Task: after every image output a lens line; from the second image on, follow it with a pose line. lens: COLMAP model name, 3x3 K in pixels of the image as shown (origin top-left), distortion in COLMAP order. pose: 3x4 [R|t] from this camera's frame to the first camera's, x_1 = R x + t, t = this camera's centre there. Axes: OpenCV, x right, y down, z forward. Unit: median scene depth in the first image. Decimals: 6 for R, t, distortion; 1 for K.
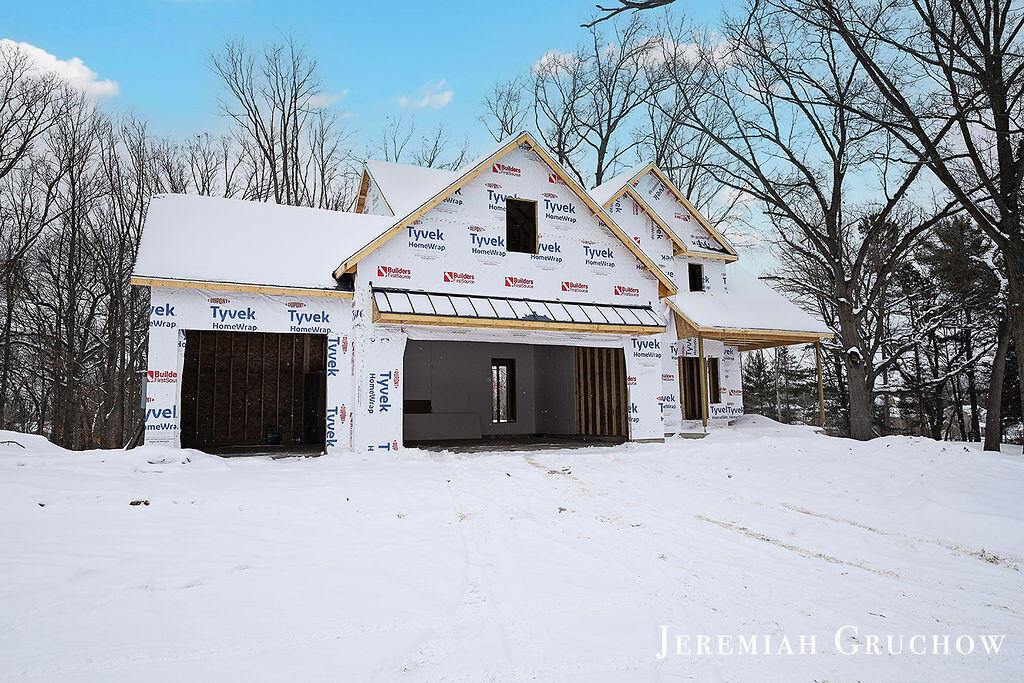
lens RADIAL K [[614.9, 0, 478.6], [0, 614.9, 342.0], [0, 0, 1]] dist [0.007719, 0.000271]
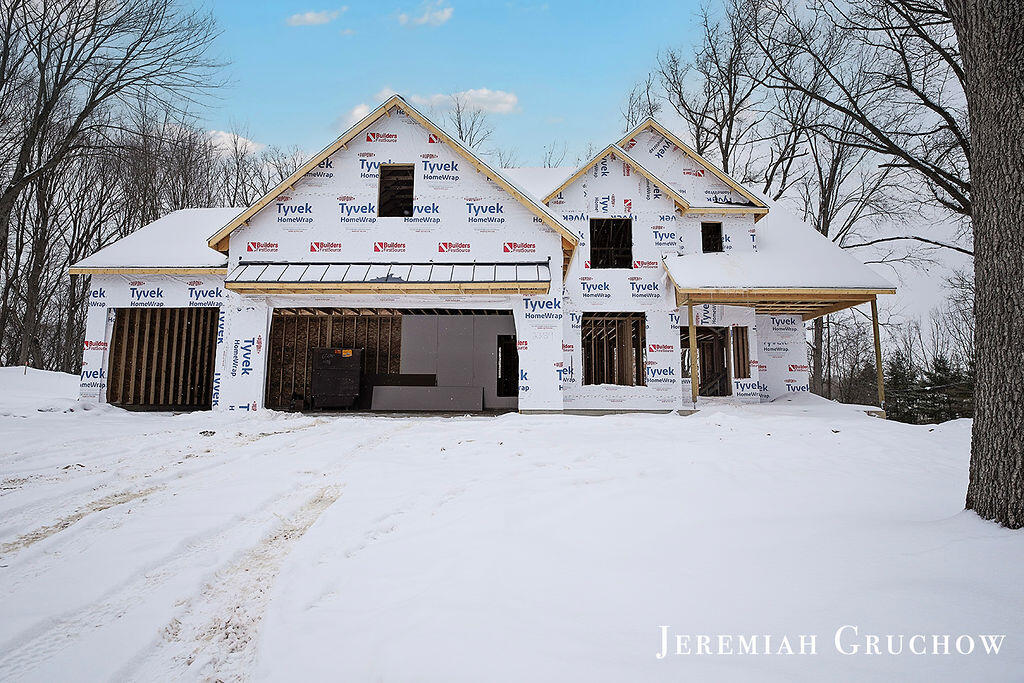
lens RADIAL K [[490.5, 0, 504.9], [0, 490.5, 338.5], [0, 0, 1]] dist [-0.017449, -0.000921]
pose [[0.915833, -0.033329, -0.400174, 0.544366], [0.029212, 0.999439, -0.016385, 0.068481], [0.400496, 0.003316, 0.916292, 0.352274]]
